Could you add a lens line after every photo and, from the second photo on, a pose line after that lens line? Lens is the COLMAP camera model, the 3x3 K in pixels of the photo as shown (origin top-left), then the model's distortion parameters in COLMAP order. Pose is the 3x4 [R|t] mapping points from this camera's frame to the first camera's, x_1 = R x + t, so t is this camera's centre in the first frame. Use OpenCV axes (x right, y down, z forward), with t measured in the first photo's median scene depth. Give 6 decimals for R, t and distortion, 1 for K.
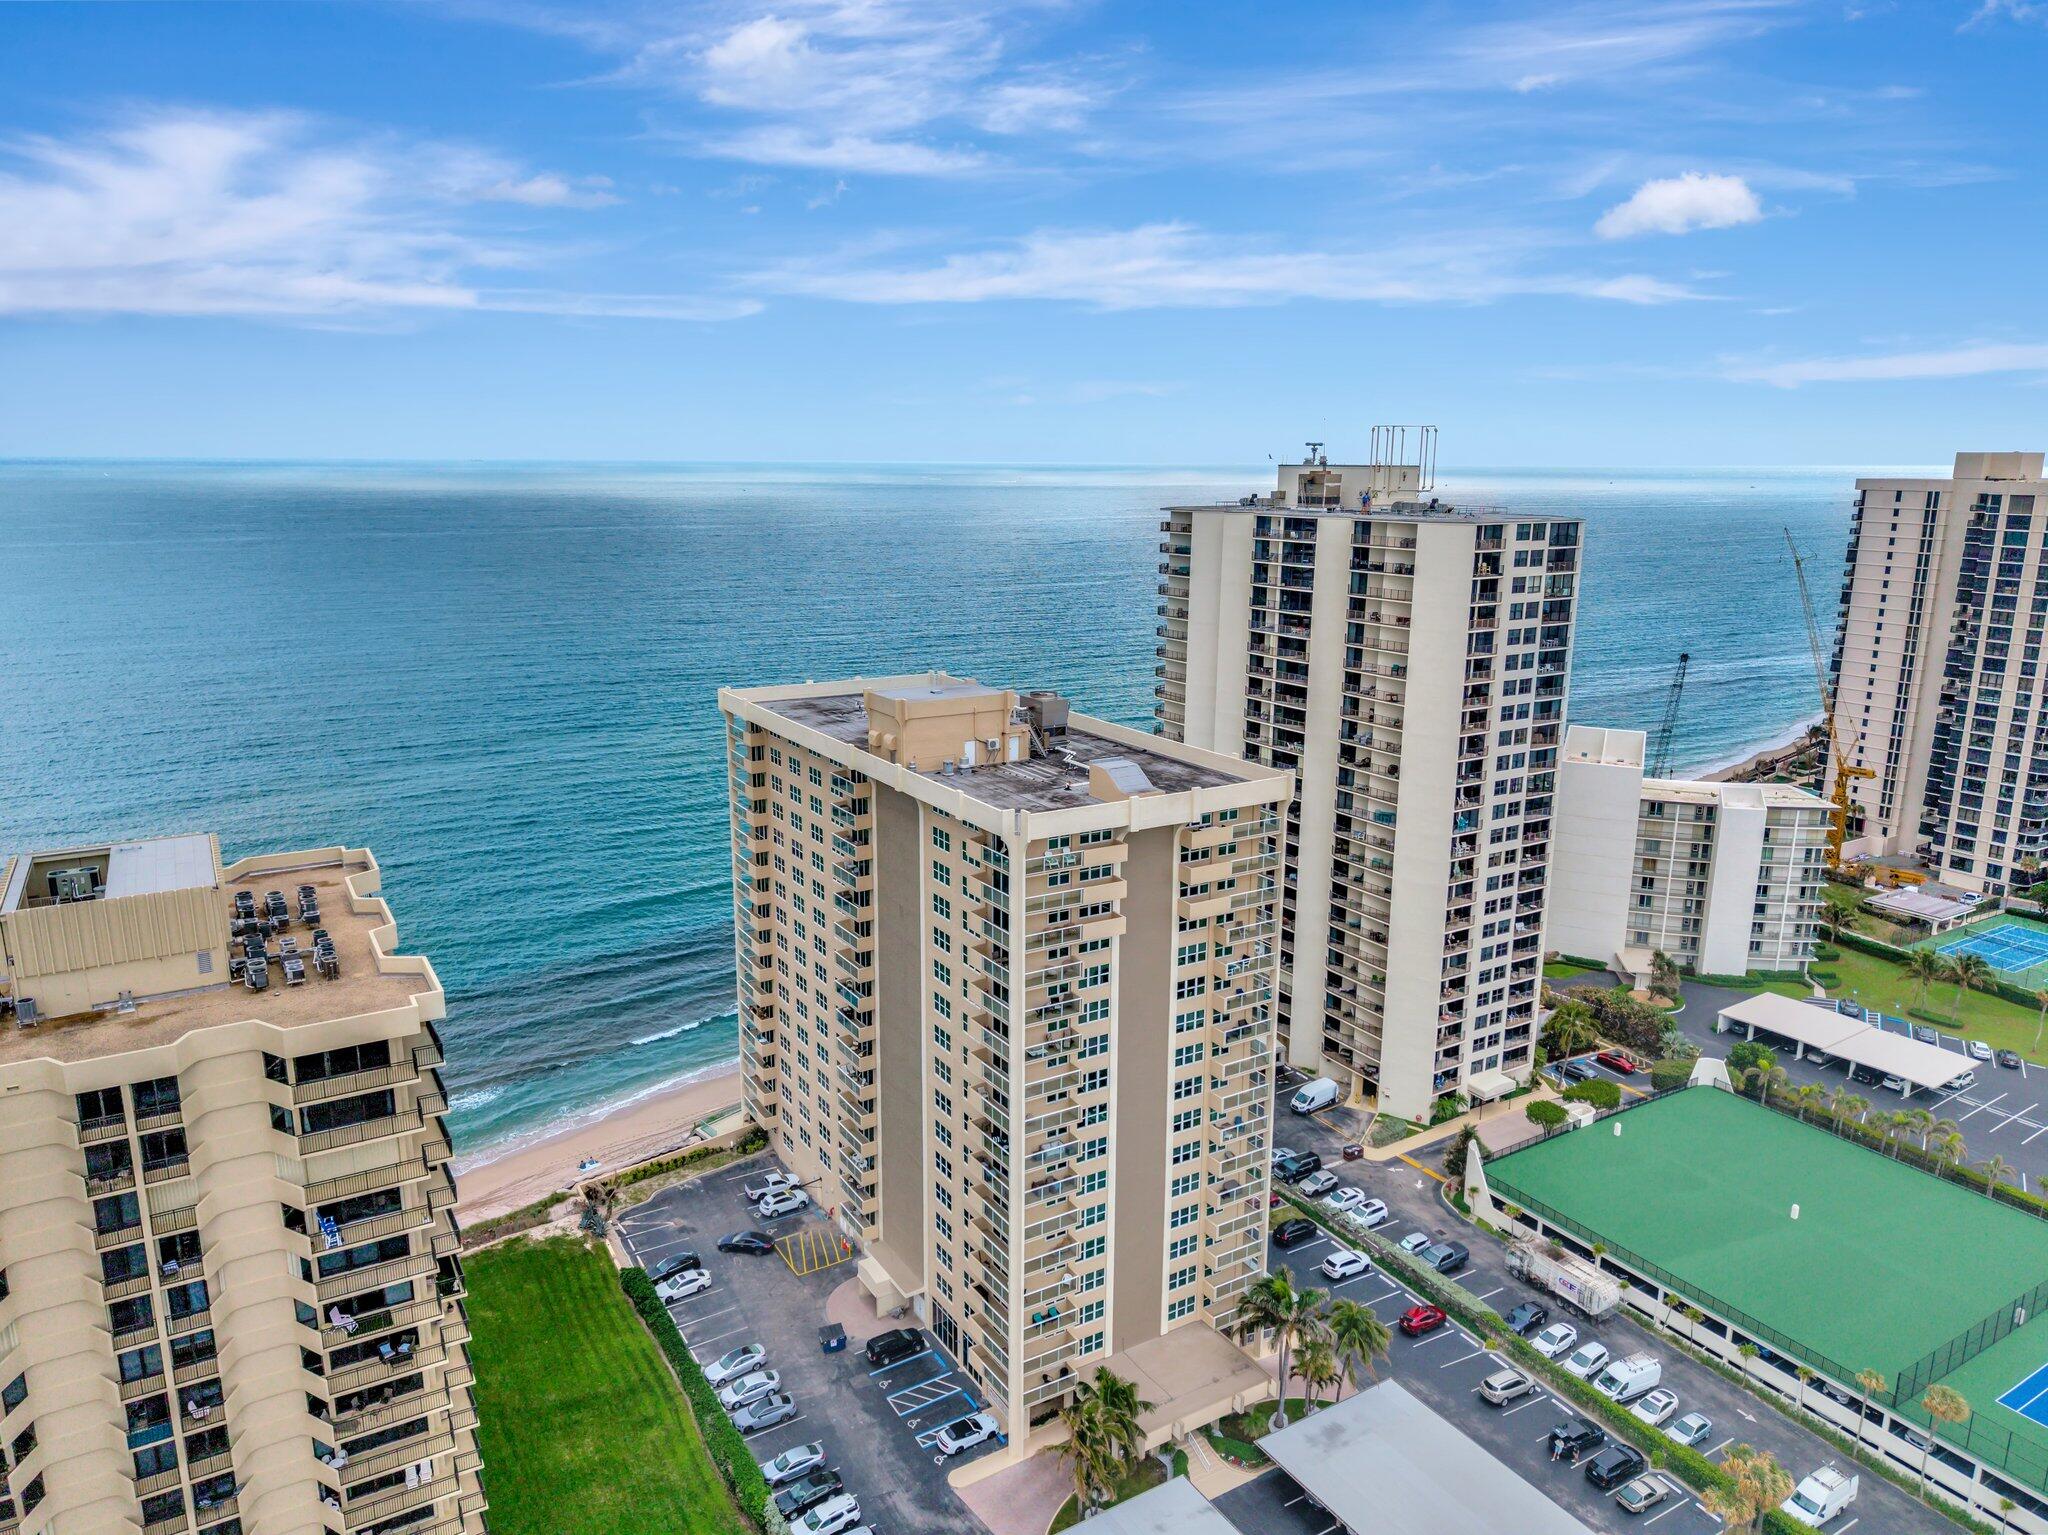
lens RADIAL K [[1373.5, 0, 1013.6], [0, 1373.5, 765.1], [0, 0, 1]] dist [0.030411, -0.026196]
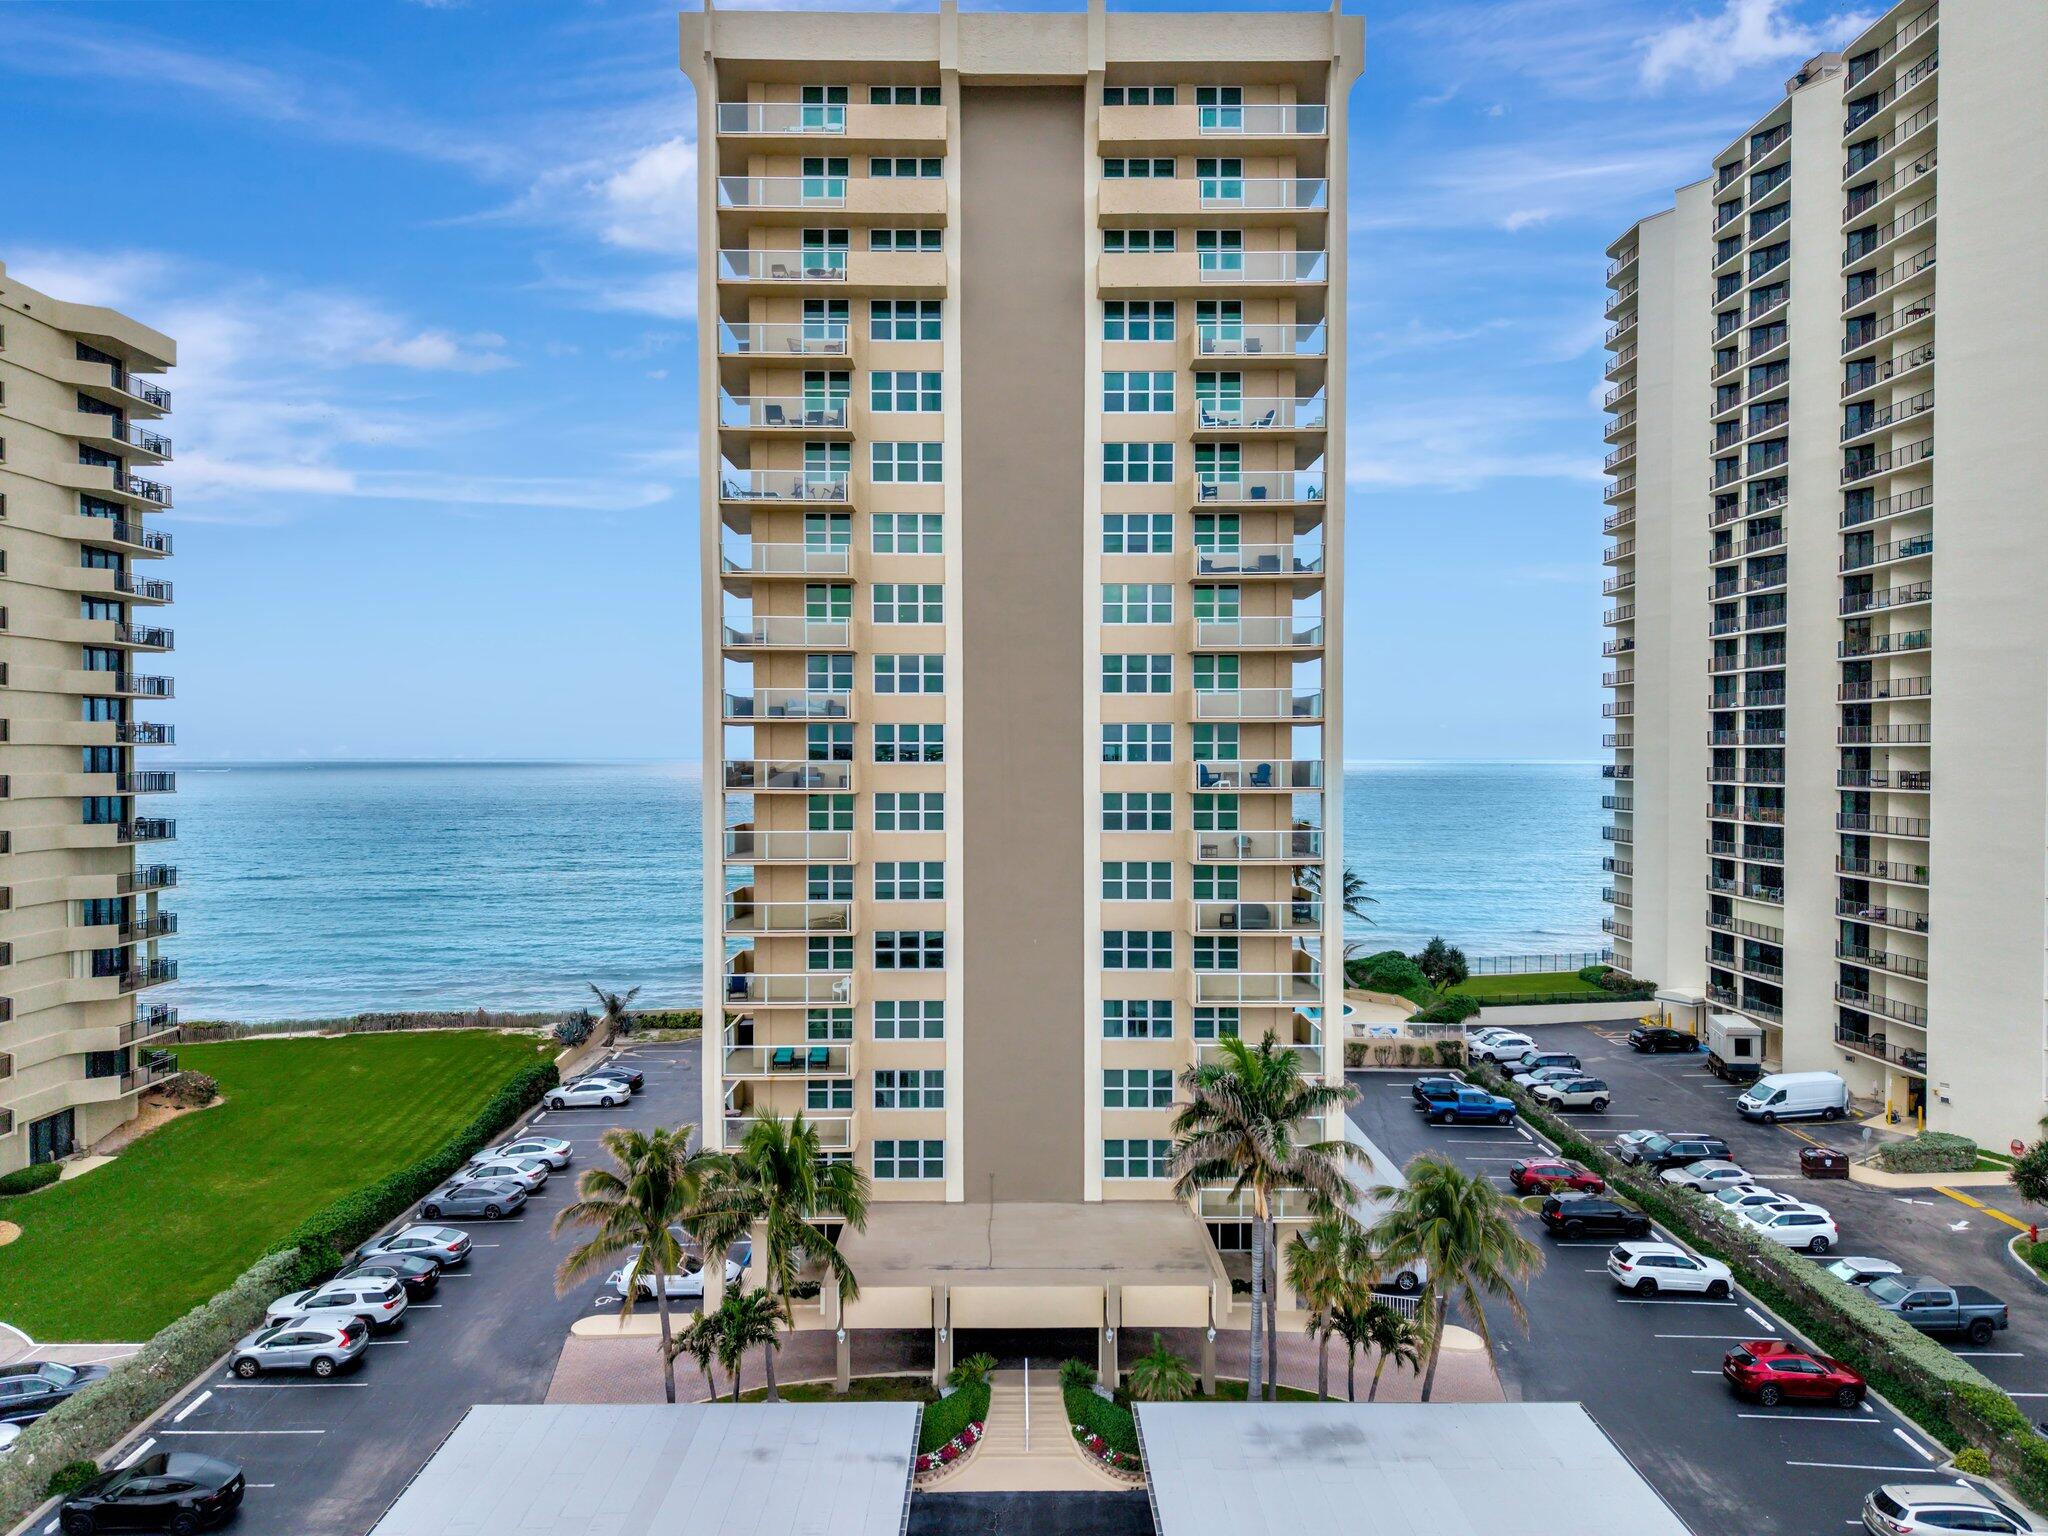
lens RADIAL K [[1373.5, 0, 1020.0], [0, 1373.5, 778.8], [0, 0, 1]] dist [0.030411, -0.026196]
pose [[0.859278, 0.005513, -0.511479, 0.240680], [-0.107926, 0.979384, -0.170757, 0.250976], [0.499993, 0.201930, 0.842159, 0.388310]]
